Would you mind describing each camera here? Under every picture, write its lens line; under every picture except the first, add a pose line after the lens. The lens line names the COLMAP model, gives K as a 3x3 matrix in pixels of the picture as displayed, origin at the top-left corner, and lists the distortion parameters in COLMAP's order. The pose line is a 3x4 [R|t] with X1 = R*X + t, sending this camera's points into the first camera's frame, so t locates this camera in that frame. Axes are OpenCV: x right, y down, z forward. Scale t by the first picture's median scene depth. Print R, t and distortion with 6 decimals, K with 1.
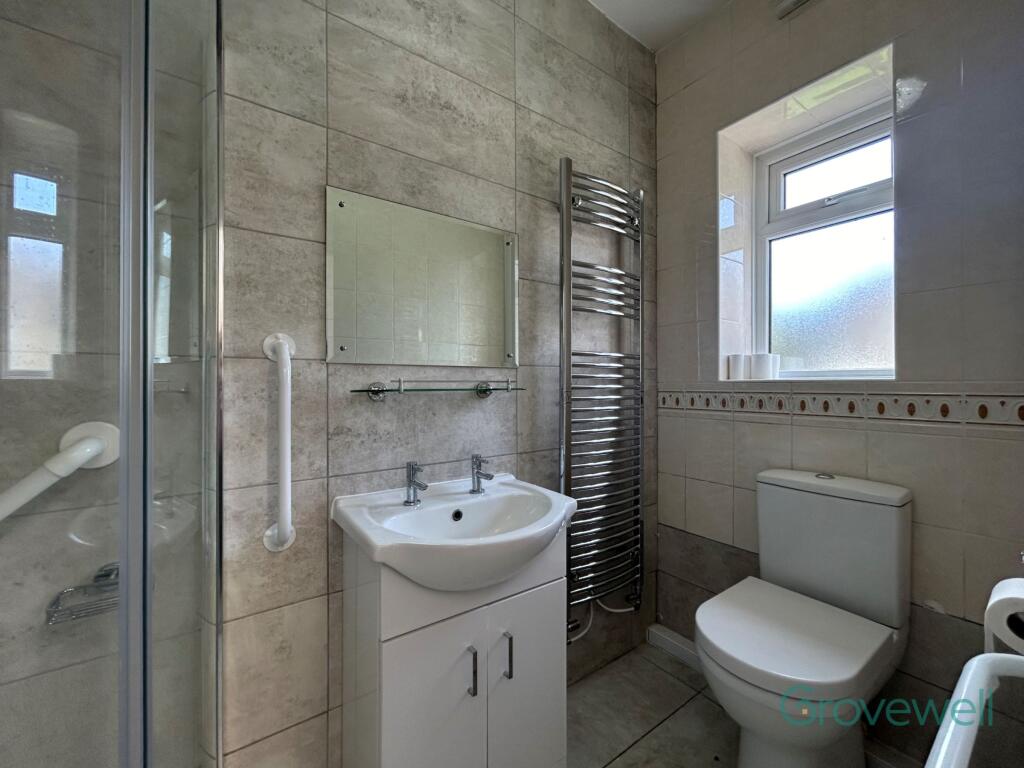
lens RADIAL K [[413.5, 0, 512.0], [0, 413.5, 384.0], [0, 0, 1]] dist [-0.001295, 0.000025]
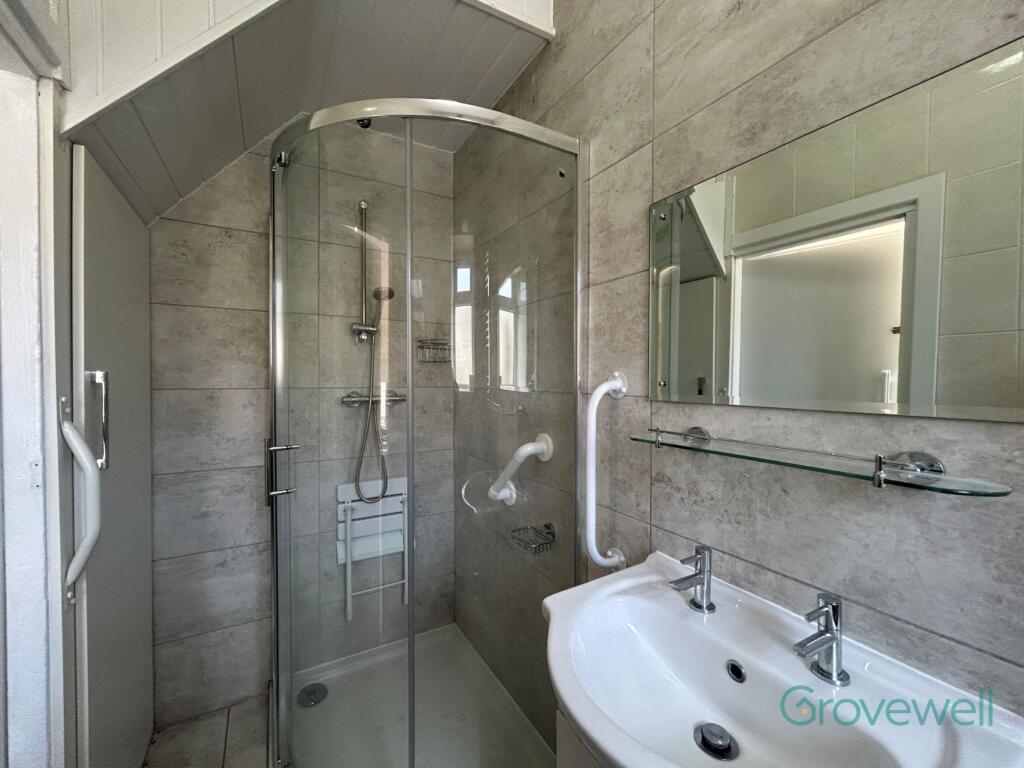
lens RADIAL K [[413.5, 0, 512.0], [0, 413.5, 384.0], [0, 0, 1]] dist [-0.001295, 0.000025]
pose [[-0.087368, 0.018745, -0.996000, 0.489005], [0.000683, 0.999824, 0.018757, -0.104063], [0.996176, 0.000958, -0.087365, 0.770114]]
